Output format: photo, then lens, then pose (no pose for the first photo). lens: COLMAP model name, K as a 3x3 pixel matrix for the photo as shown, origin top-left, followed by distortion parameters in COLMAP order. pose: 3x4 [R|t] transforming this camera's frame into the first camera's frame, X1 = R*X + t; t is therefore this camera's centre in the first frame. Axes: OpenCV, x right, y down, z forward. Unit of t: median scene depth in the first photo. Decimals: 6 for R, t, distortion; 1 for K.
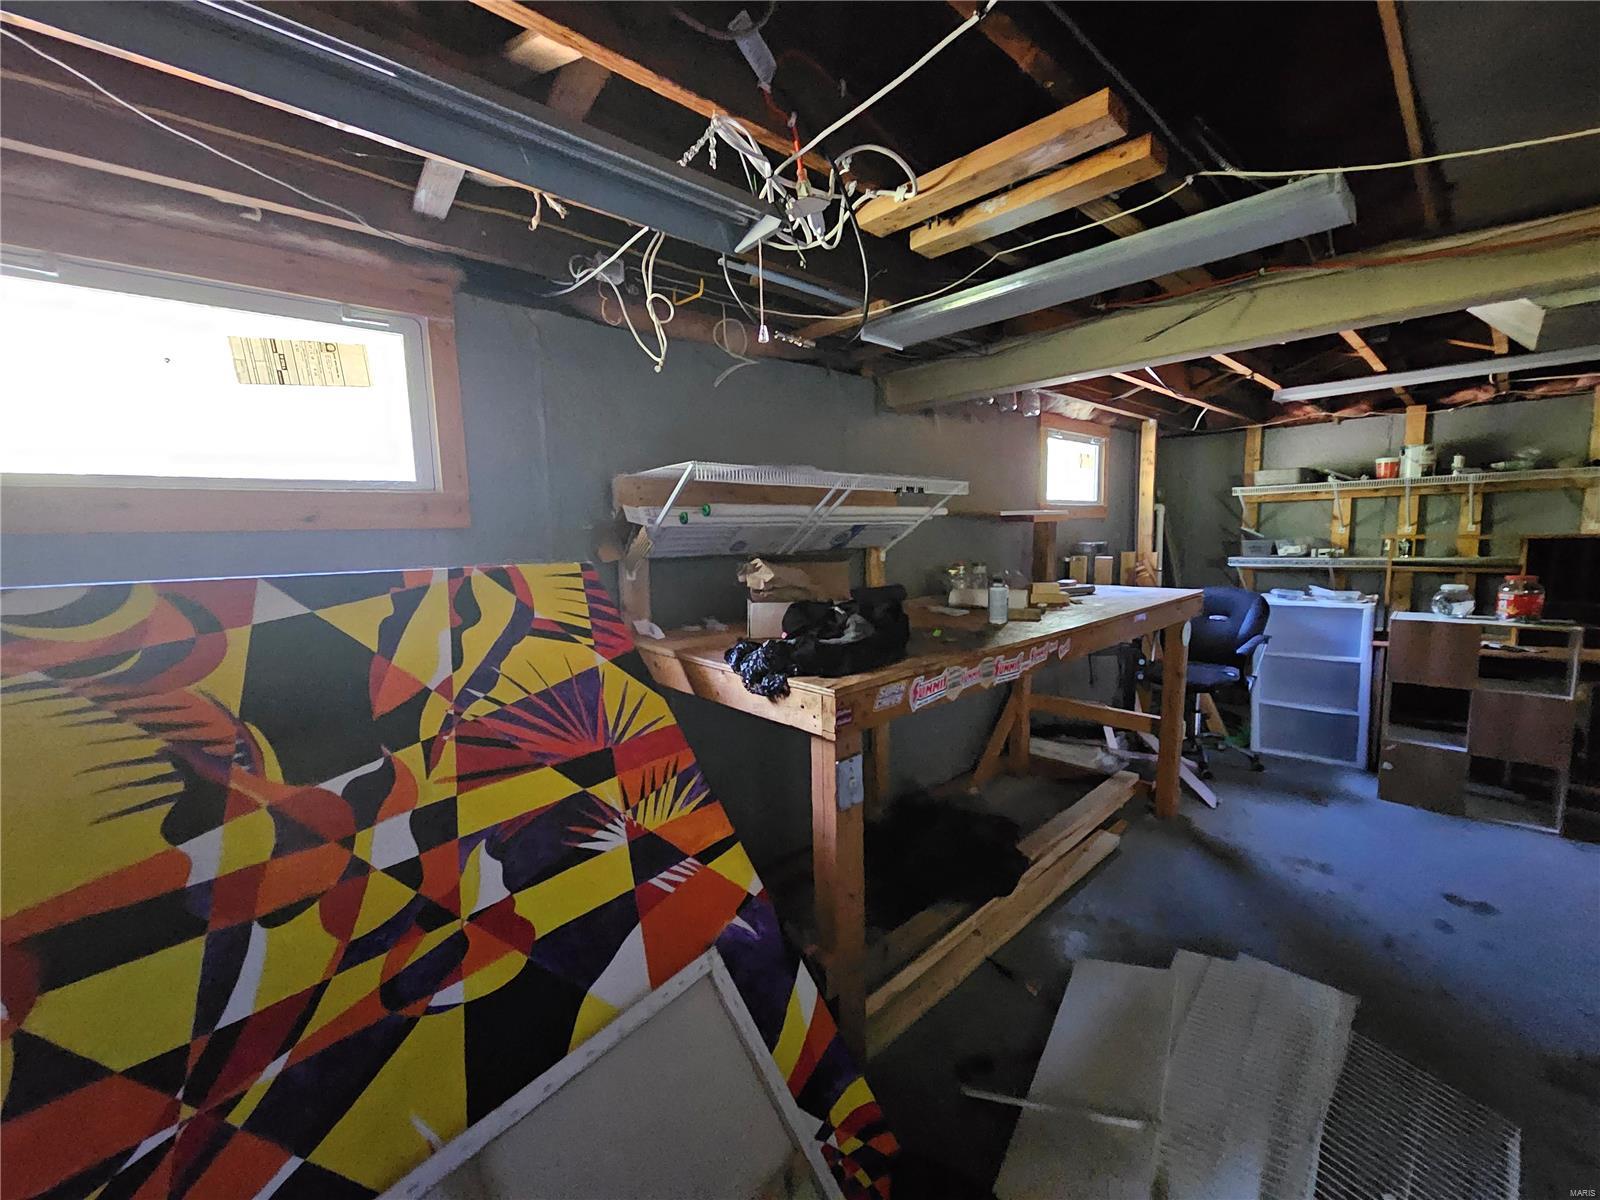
lens RADIAL K [[653.5, 0, 800.0], [0, 653.5, 600.0], [0, 0, 1]] dist [0.003020, -0.000142]
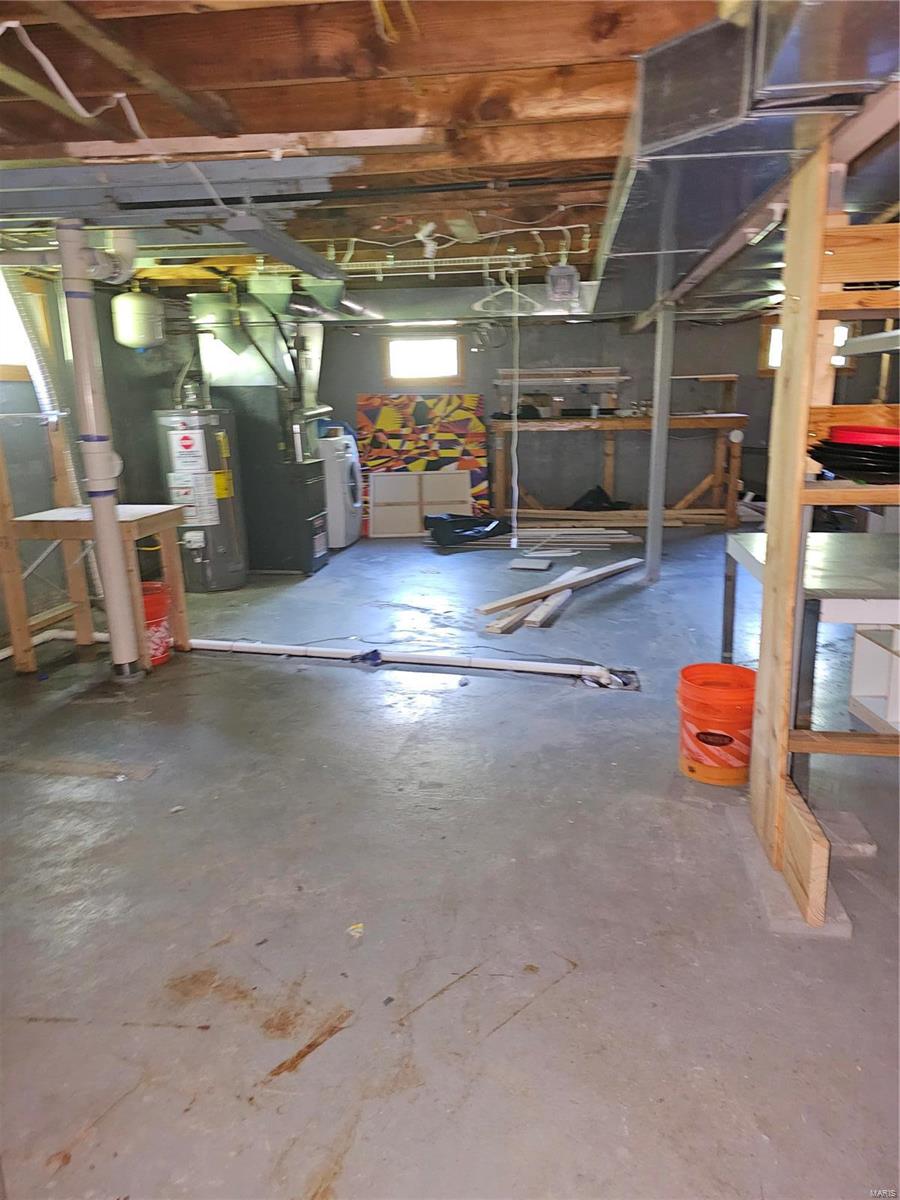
lens RADIAL K [[800.0, 0, 453.5], [0, 800.0, 604.7], [0, 0, 1]] dist [0.079557, -0.075372]
pose [[0.626439, 0.211419, -0.750251, 4.918189], [-0.085563, 0.975348, 0.203408, 0.296310], [0.774760, -0.063229, 0.629086, -3.252567]]
